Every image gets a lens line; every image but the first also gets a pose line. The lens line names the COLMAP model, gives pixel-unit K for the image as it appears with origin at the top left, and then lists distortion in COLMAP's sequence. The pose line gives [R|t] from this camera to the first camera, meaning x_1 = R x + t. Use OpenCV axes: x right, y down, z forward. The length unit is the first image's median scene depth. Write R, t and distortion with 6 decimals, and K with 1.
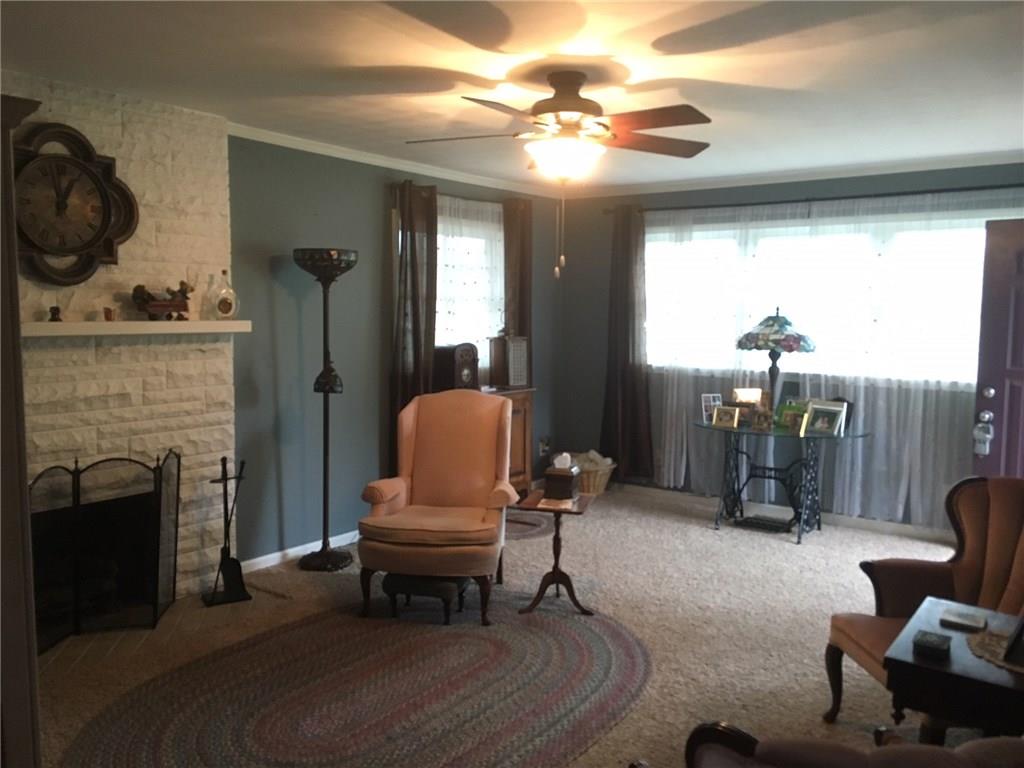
lens RADIAL K [[874.8, 0, 508.8], [0, 874.8, 385.1], [0, 0, 1]] dist [0.085295, -0.111677]
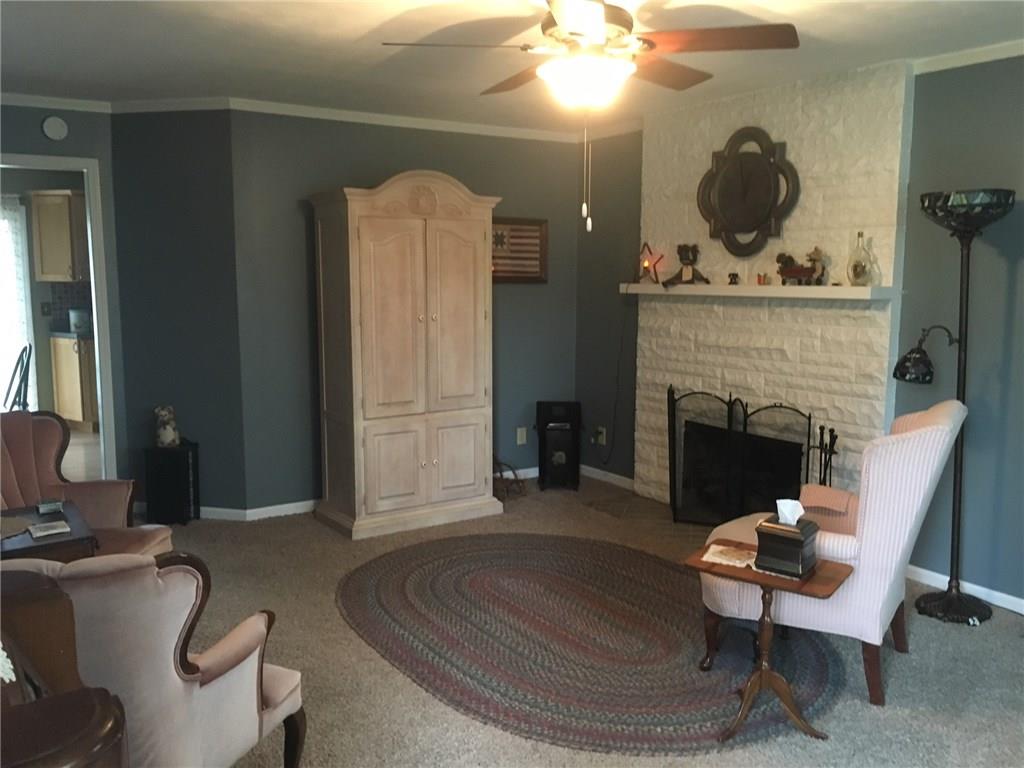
lens RADIAL K [[879.7, 0, 508.6], [0, 879.7, 386.0], [0, 0, 1]] dist [0.085214, -0.118391]
pose [[-0.368049, 0.107980, -0.923515, 0.735745], [-0.088591, 0.984643, 0.150434, -0.082504], [0.925576, 0.137182, -0.352830, 1.058319]]
